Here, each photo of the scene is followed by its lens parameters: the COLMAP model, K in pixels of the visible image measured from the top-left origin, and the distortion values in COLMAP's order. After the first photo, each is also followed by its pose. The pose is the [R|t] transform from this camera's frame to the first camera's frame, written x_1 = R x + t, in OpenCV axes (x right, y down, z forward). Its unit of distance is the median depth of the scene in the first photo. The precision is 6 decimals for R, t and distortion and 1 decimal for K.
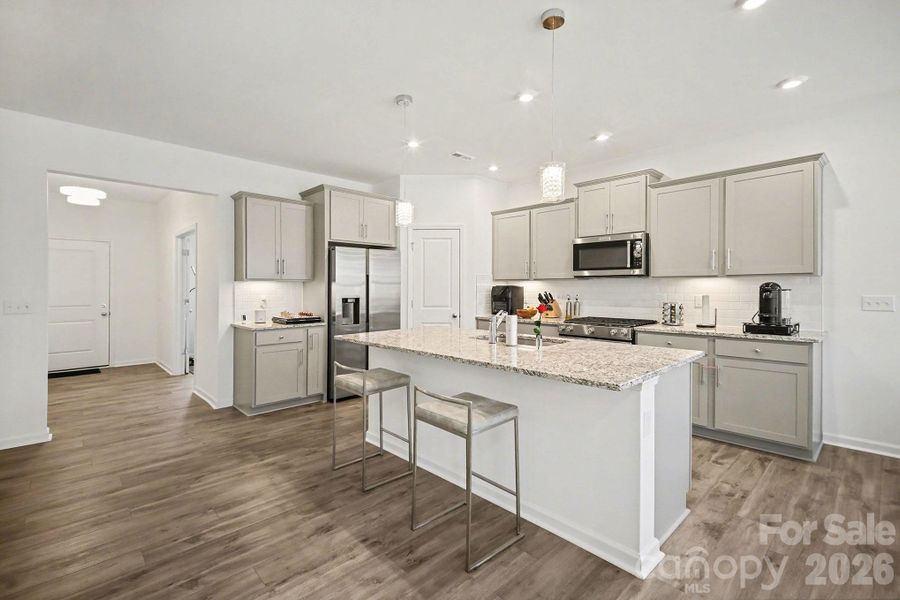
lens RADIAL K [[409.4, 0, 449.4], [0, 409.4, 288.5], [0, 0, 1]] dist [-0.000388, -0.000230]
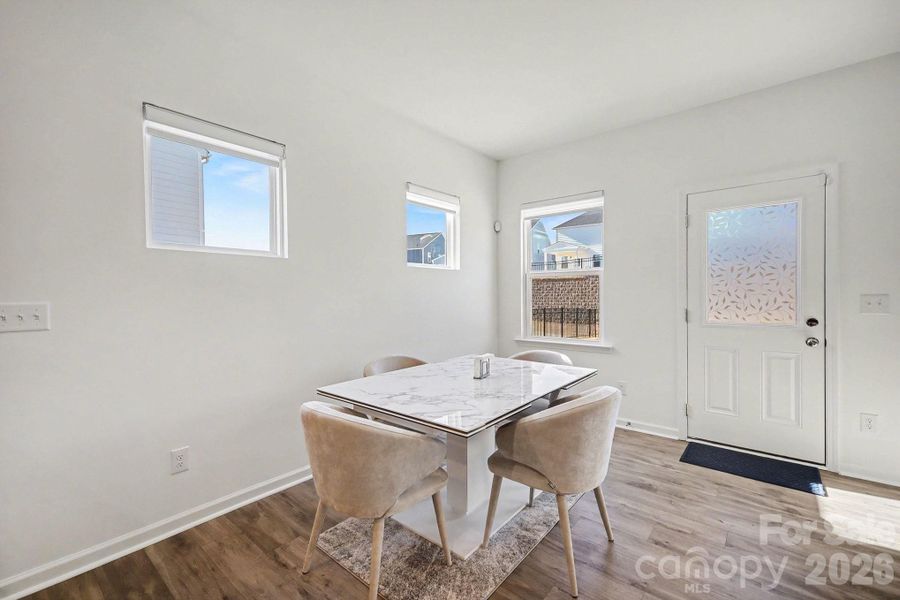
lens RADIAL K [[381.2, 0, 459.0], [0, 381.2, 294.6], [0, 0, 1]] dist [0.027435, 0.000034]
pose [[-0.142107, -0.004404, 0.989842, 0.317483], [0.005687, 0.999970, 0.005266, 0.005701], [-0.989835, 0.006377, -0.142077, 0.342080]]
